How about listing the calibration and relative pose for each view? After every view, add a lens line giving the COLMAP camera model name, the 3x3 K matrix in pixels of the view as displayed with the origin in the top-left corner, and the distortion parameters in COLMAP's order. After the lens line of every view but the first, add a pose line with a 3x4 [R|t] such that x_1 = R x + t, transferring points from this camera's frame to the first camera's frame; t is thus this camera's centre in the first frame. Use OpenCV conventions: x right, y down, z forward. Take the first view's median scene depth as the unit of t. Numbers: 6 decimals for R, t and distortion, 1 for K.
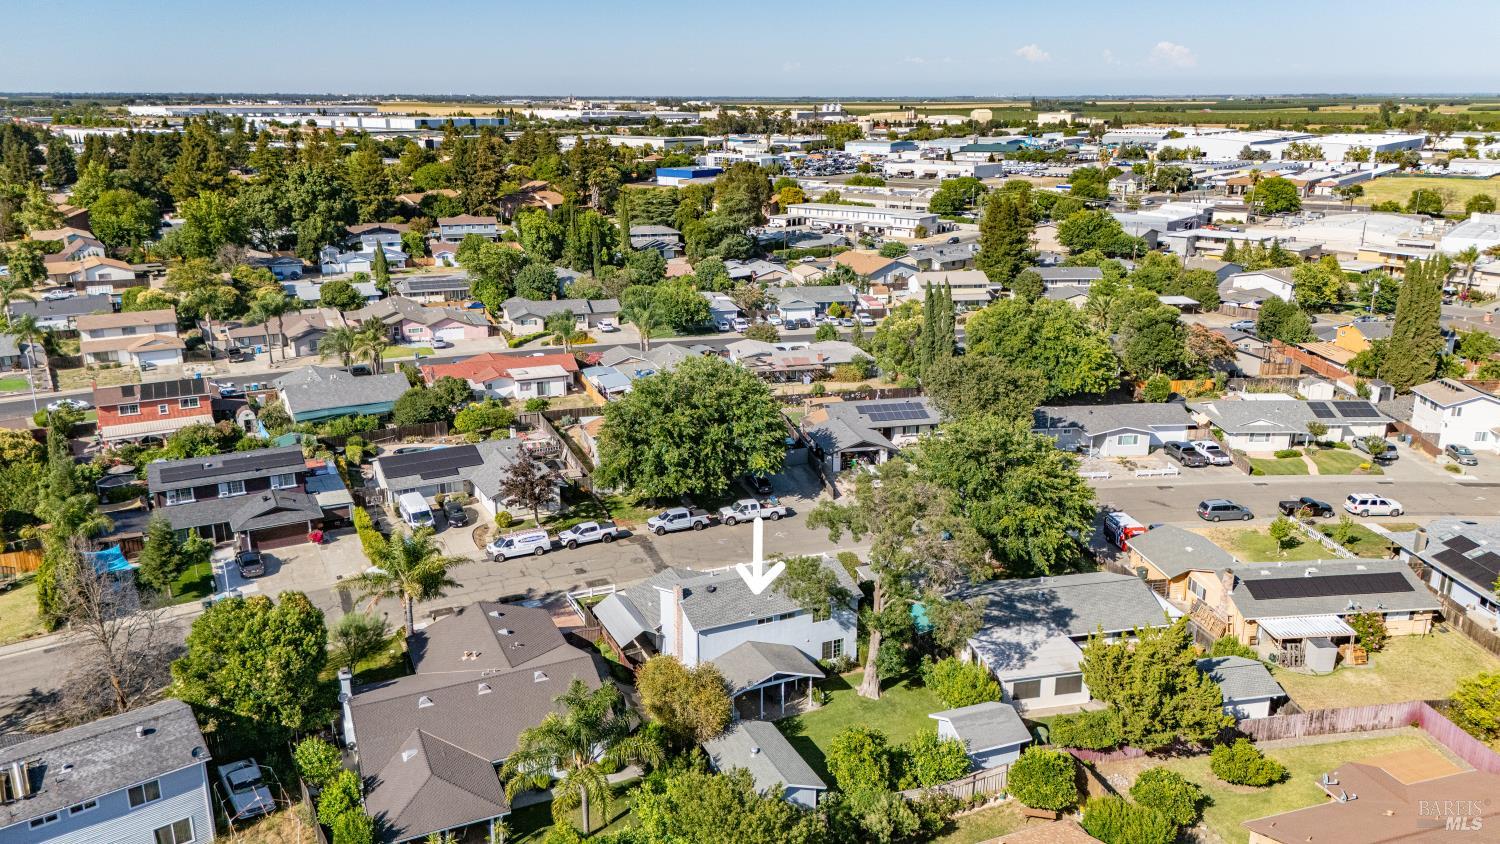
lens RADIAL K [[1100.3, 0, 750.0], [0, 1100.3, 422.0], [0, 0, 1]] dist [0.073792, -0.063941]
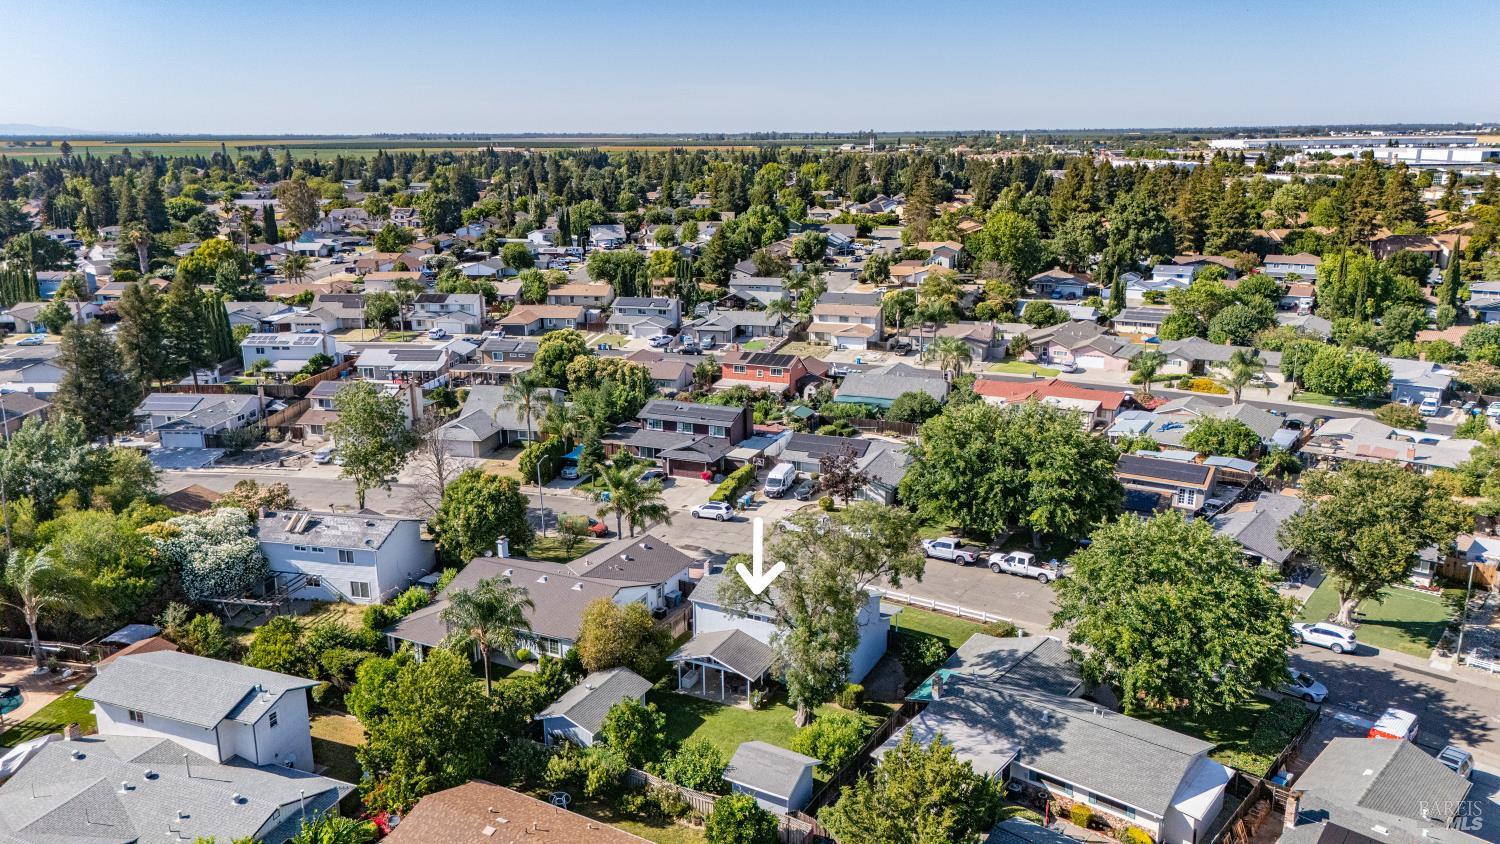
lens RADIAL K [[1100.3, 0, 750.0], [0, 1100.3, 422.0], [0, 0, 1]] dist [0.073792, -0.063941]
pose [[0.619271, 0.193193, -0.761039, 0.292486], [-0.213552, 0.974161, 0.073524, -0.030646], [0.755579, 0.116991, 0.644526, 0.105264]]
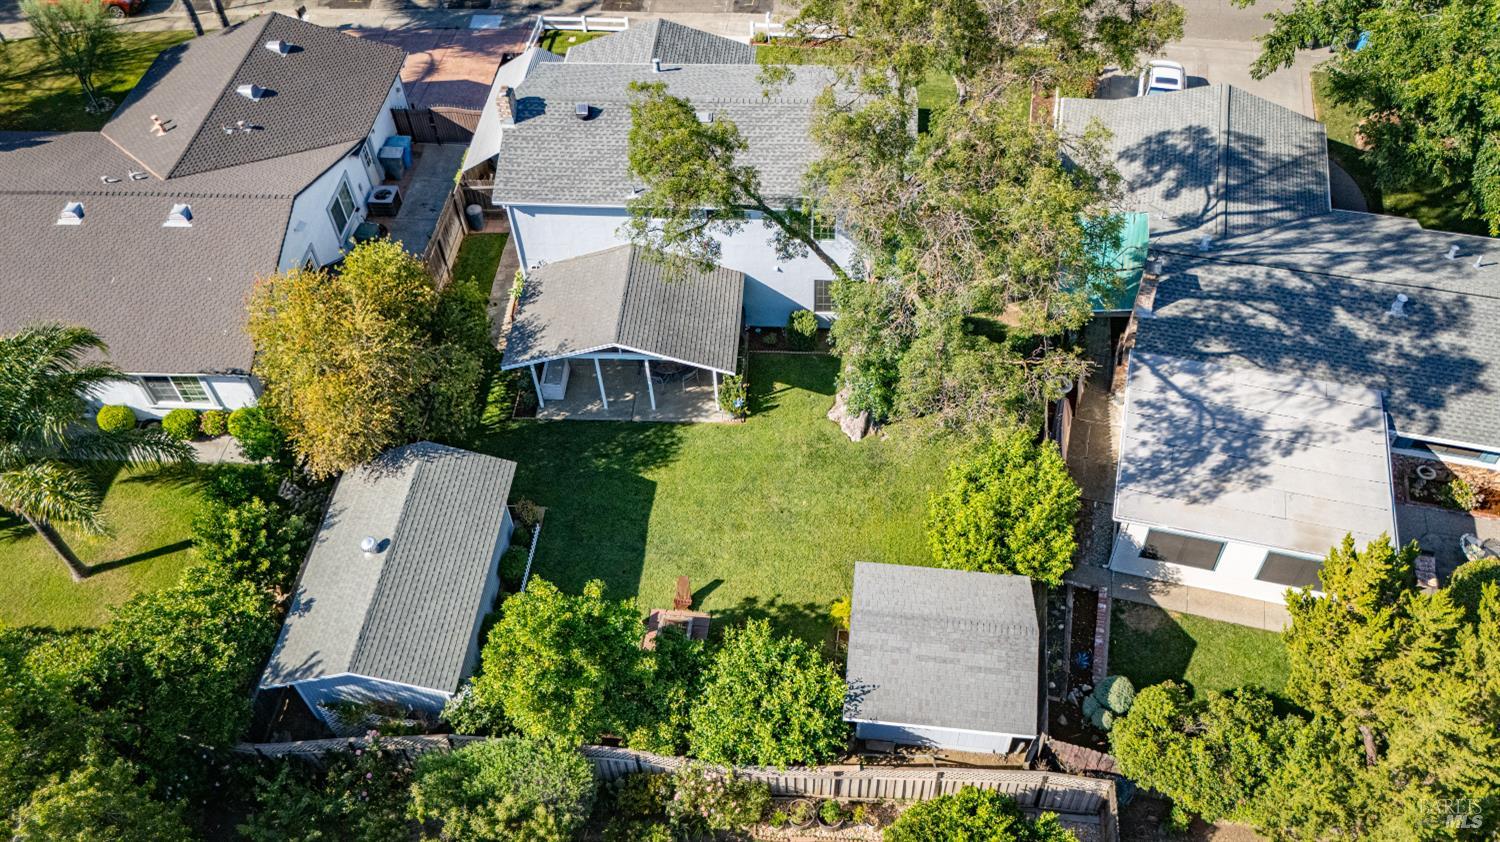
lens RADIAL K [[1100.3, 0, 750.0], [0, 1100.3, 421.0], [0, 0, 1]] dist [0.073792, -0.063941]
pose [[0.886786, 0.341993, -0.310888, 0.077547], [-0.122969, 0.822995, 0.554579, 0.000894], [0.445522, -0.453563, 0.771875, 0.234389]]
